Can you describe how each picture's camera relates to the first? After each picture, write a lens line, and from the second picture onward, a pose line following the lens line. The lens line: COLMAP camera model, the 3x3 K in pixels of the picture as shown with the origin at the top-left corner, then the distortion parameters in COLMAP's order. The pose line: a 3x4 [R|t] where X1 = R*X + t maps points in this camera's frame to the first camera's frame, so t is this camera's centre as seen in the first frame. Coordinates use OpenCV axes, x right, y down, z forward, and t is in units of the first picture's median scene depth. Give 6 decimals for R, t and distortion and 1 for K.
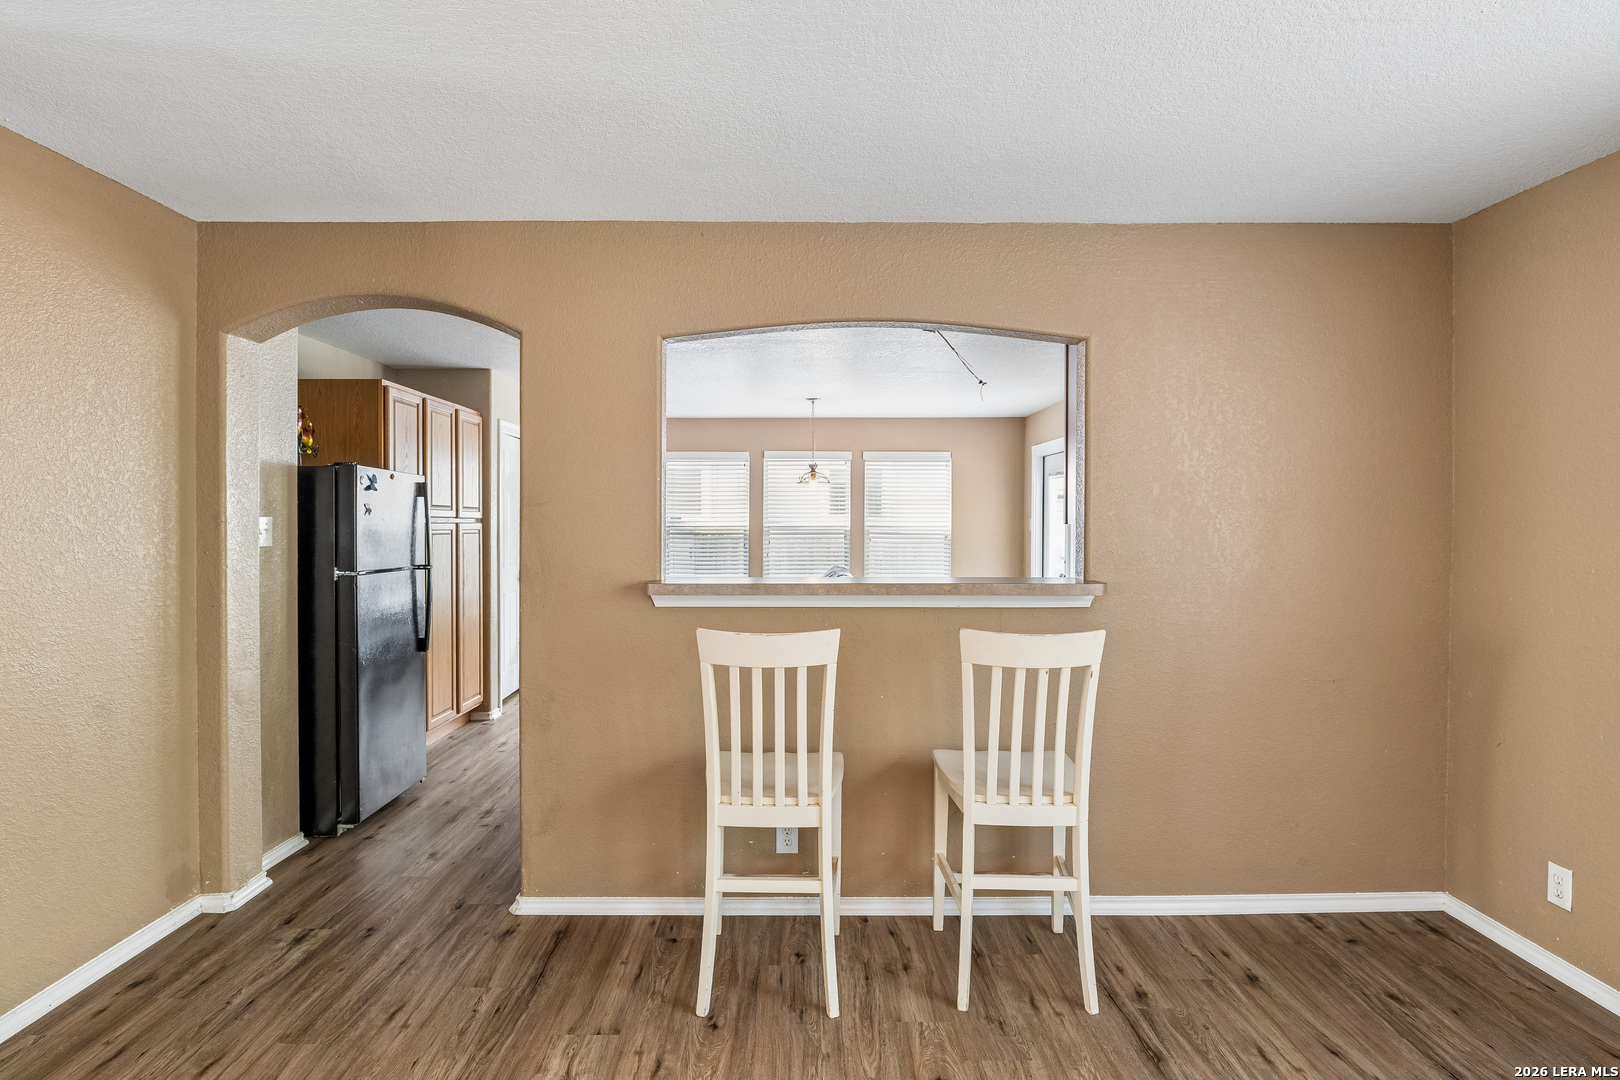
lens RADIAL K [[908.5, 0, 809.9], [0, 908.5, 536.0], [0, 0, 1]] dist [0.003744, 0.002117]
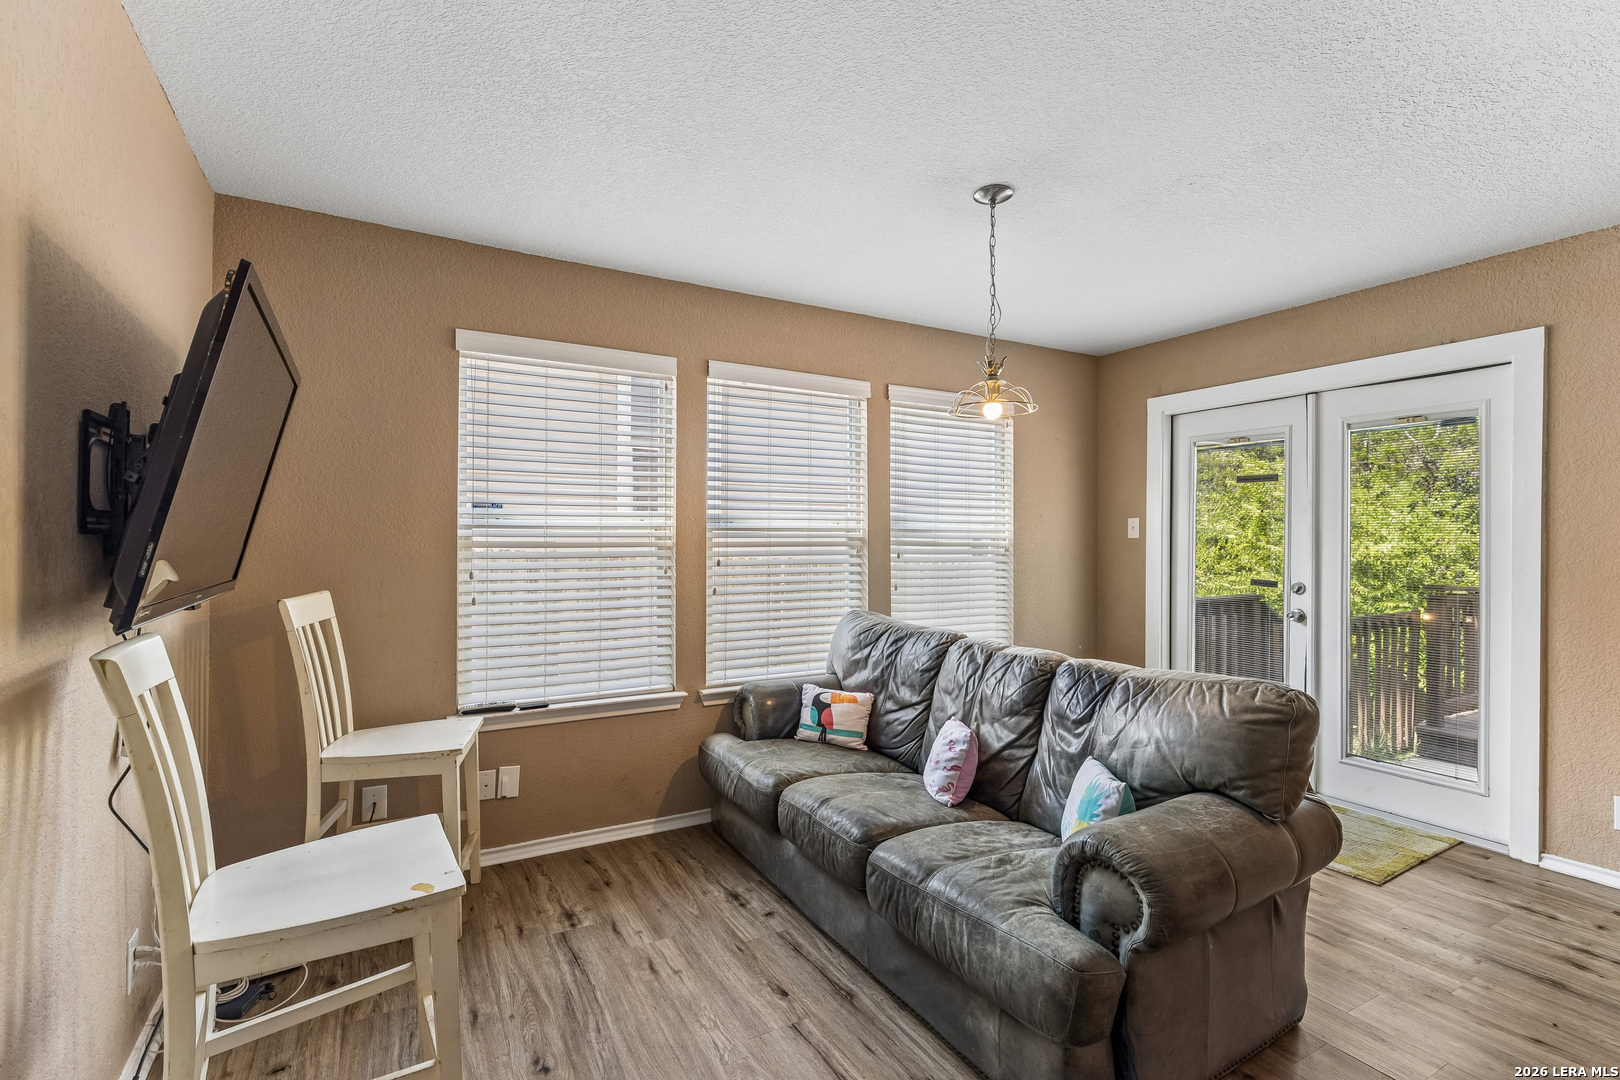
lens RADIAL K [[734.8, 0, 801.7], [0, 734.8, 540.1], [0, 0, 1]] dist [0.003764, -0.000804]
pose [[0.876872, 0.000439, 0.480723, -0.183452], [0.007511, 0.999865, -0.014612, 0.000893], [-0.480665, 0.016424, 0.876751, 0.658466]]
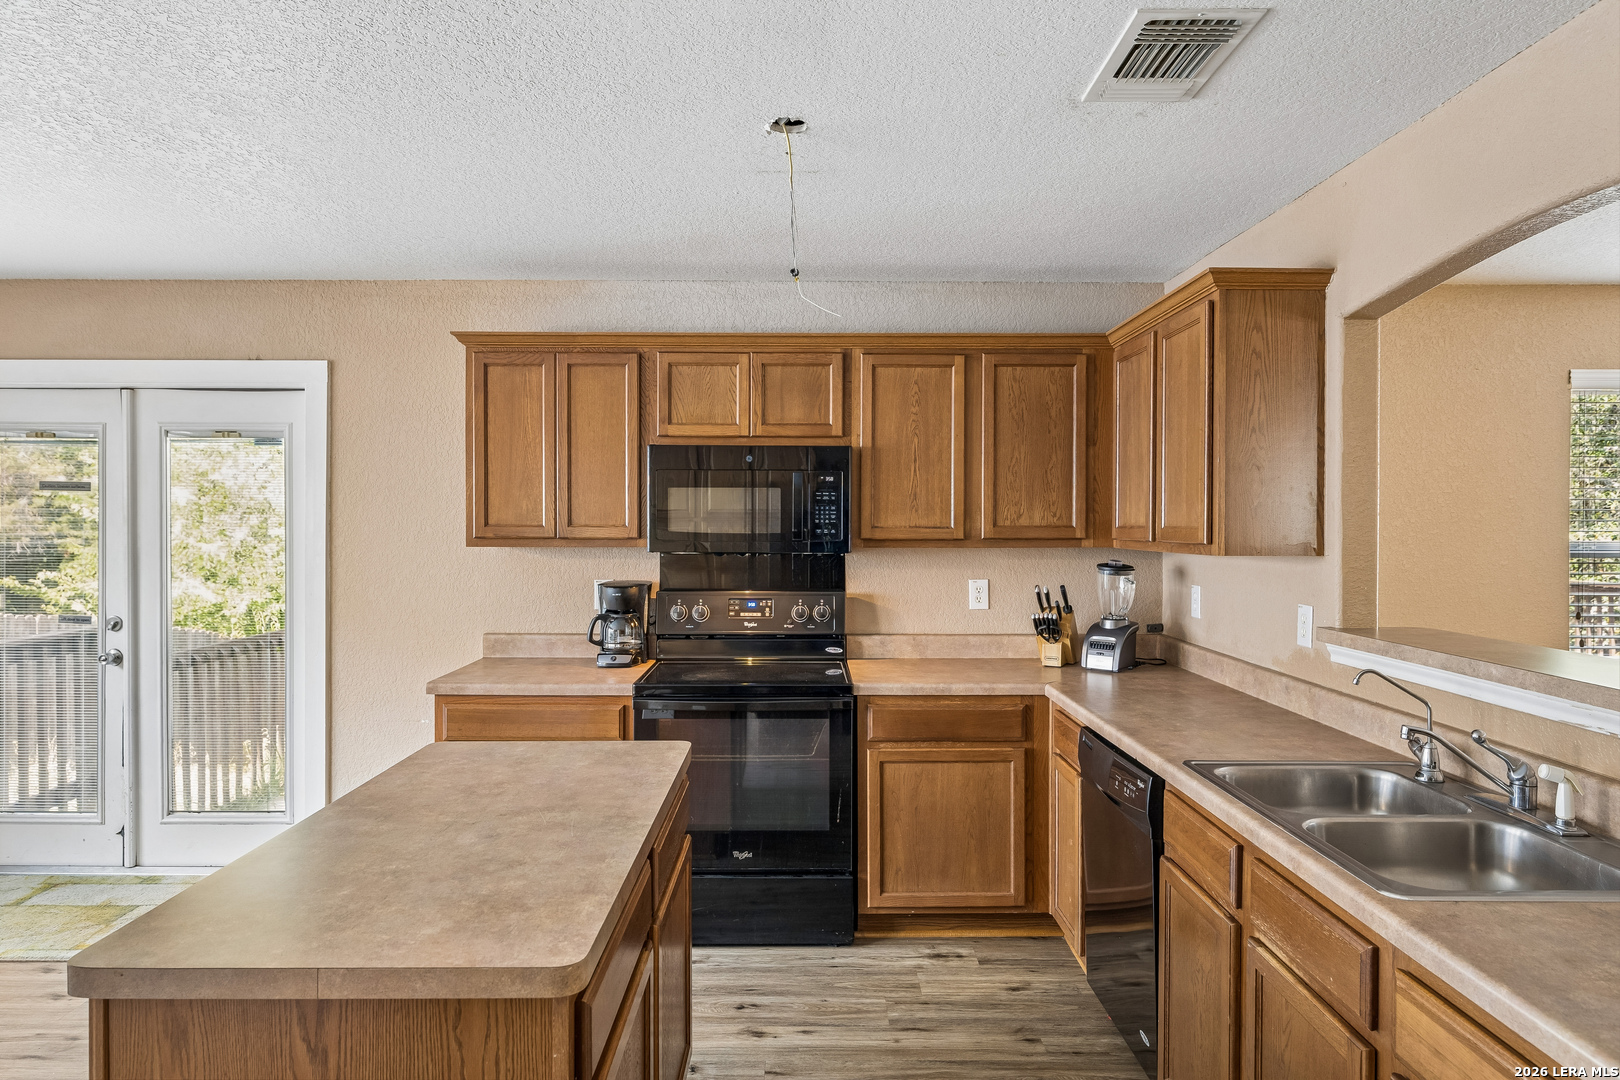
lens RADIAL K [[980.1, 0, 805.7], [0, 980.1, 534.2], [0, 0, 1]] dist [-0.003635, 0.002507]
pose [[0.012374, -0.014447, 0.999819, -0.186286], [0.014900, 0.999787, 0.014262, -0.018402], [-0.999812, 0.014721, 0.012587, 0.565728]]
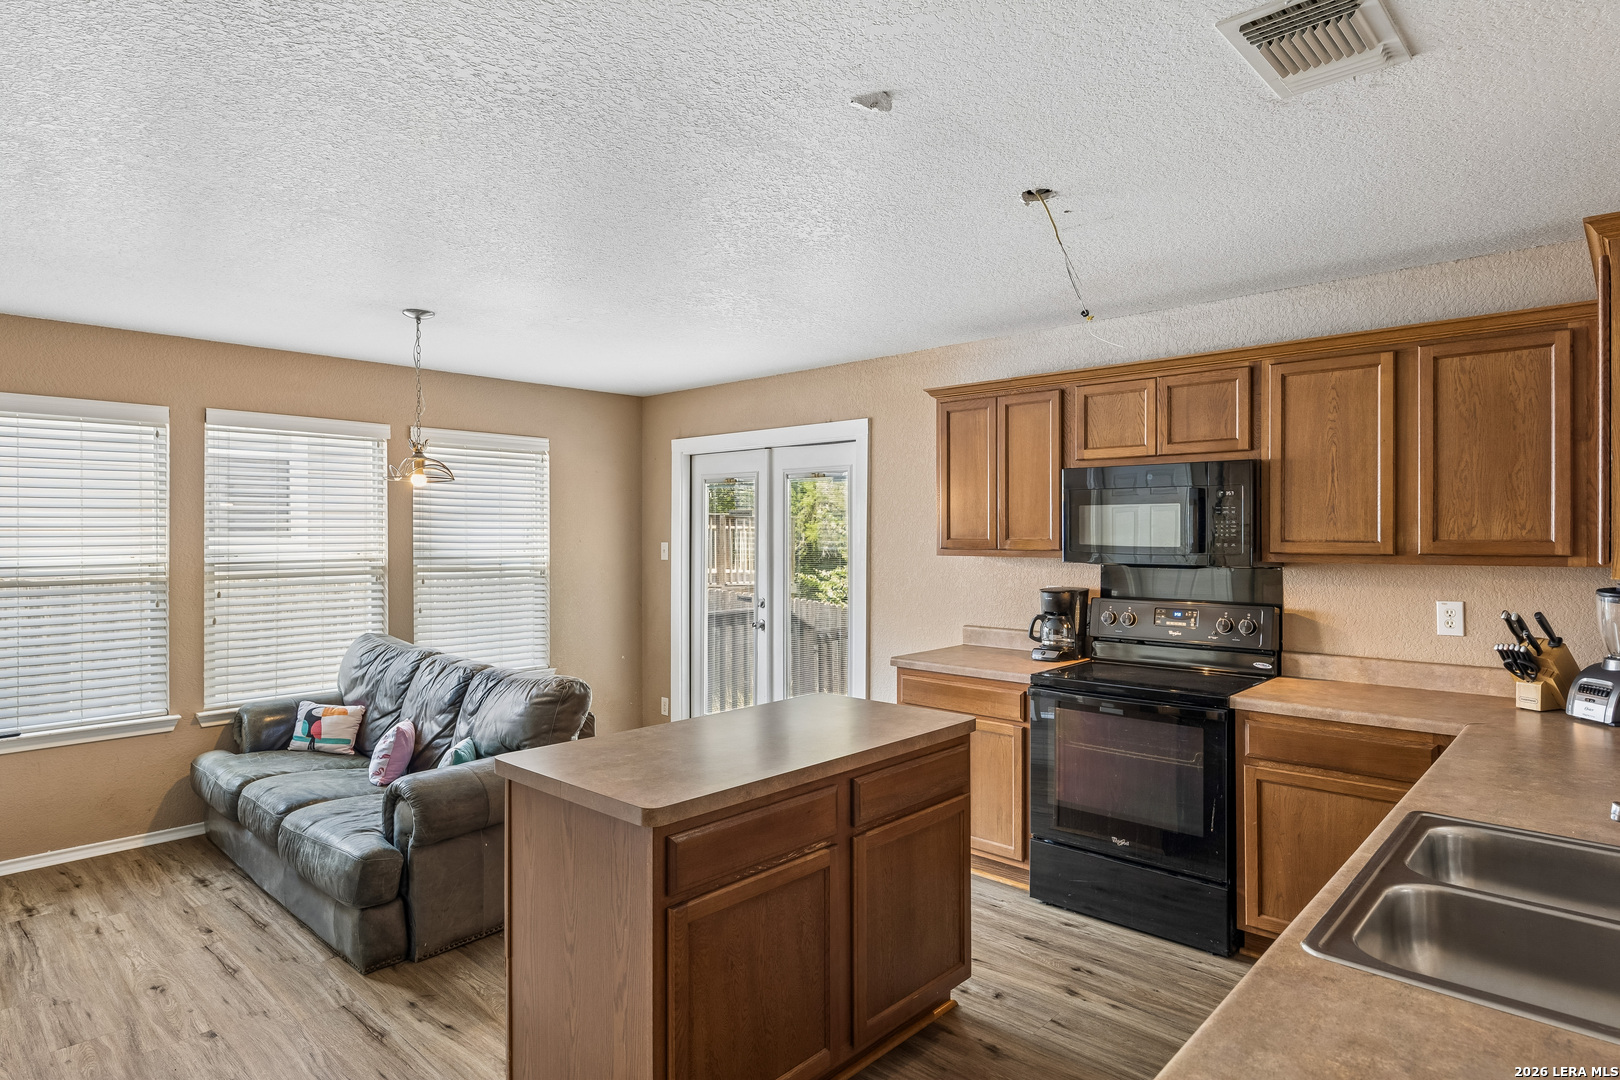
lens RADIAL K [[896.9, 0, 804.4], [0, 896.9, 534.6], [0, 0, 1]] dist [-0.004207, -0.000495]
pose [[0.691389, -0.002980, 0.722476, -0.174286], [0.013774, 0.999864, -0.009057, -0.017157], [-0.722351, 0.016213, 0.691336, 0.437120]]
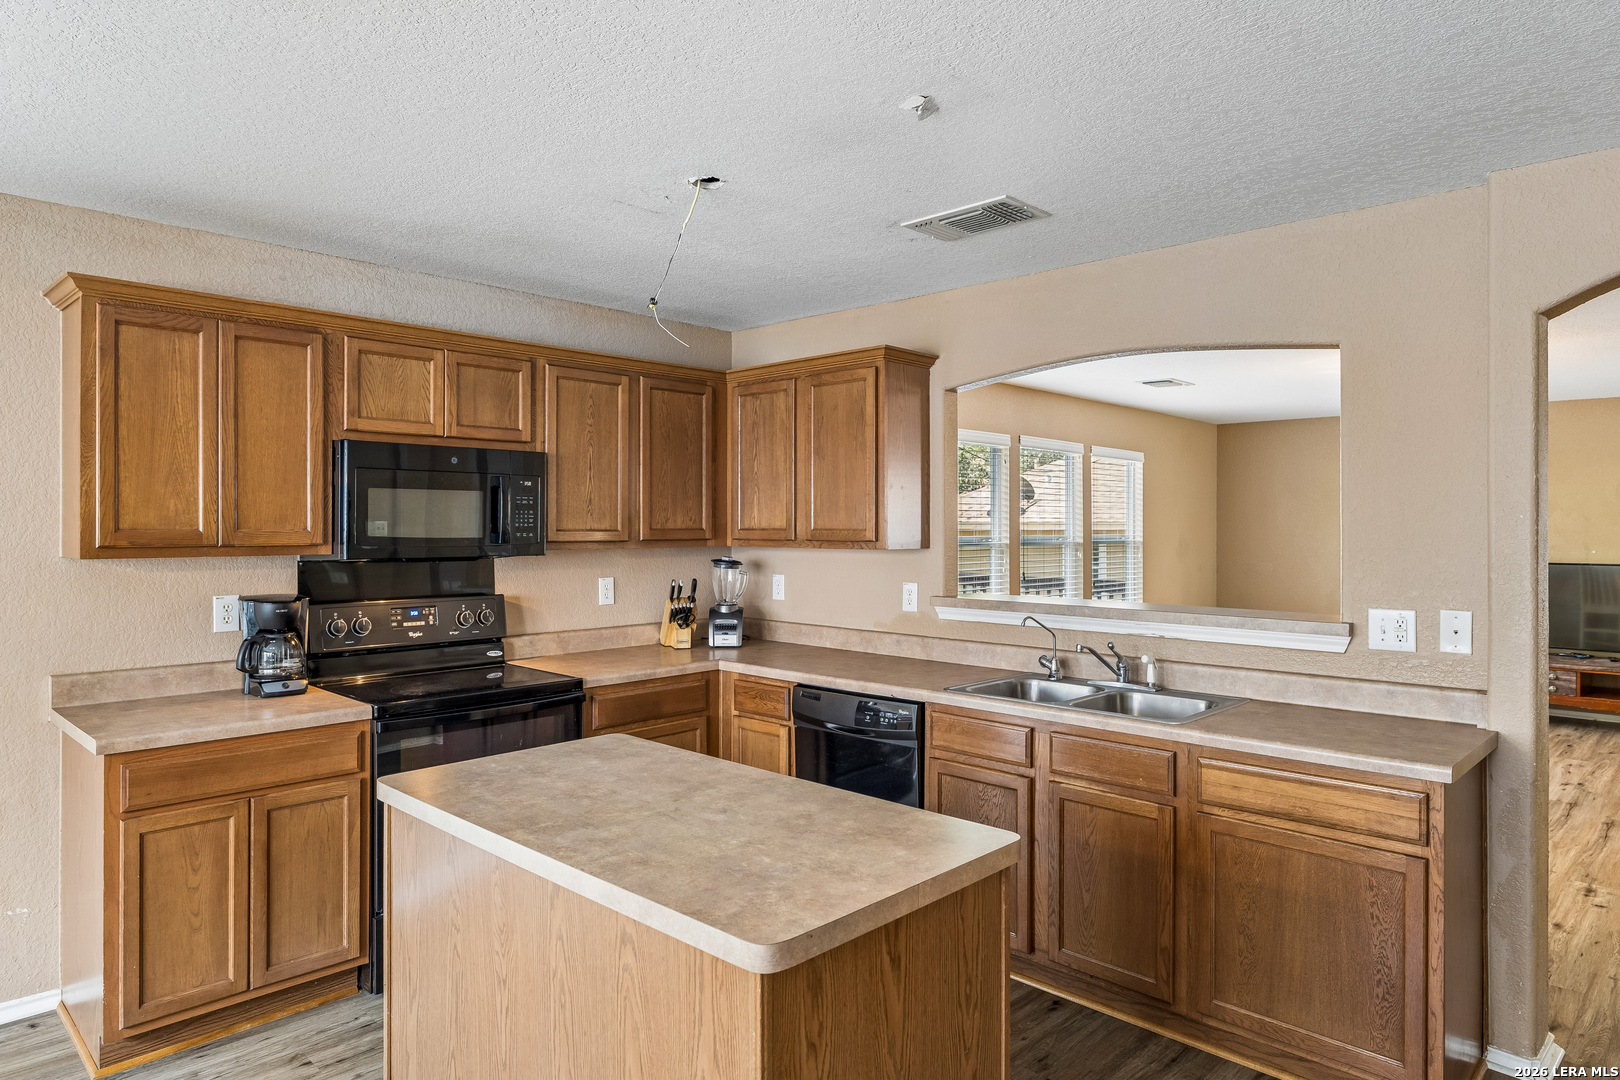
lens RADIAL K [[980.1, 0, 807.9], [0, 980.1, 530.4], [0, 0, 1]] dist [-0.003635, 0.002507]
pose [[-0.708126, -0.006238, 0.706059, -0.159167], [0.009464, 0.999787, 0.018325, -0.021832], [-0.706023, 0.019659, -0.707916, 0.761394]]
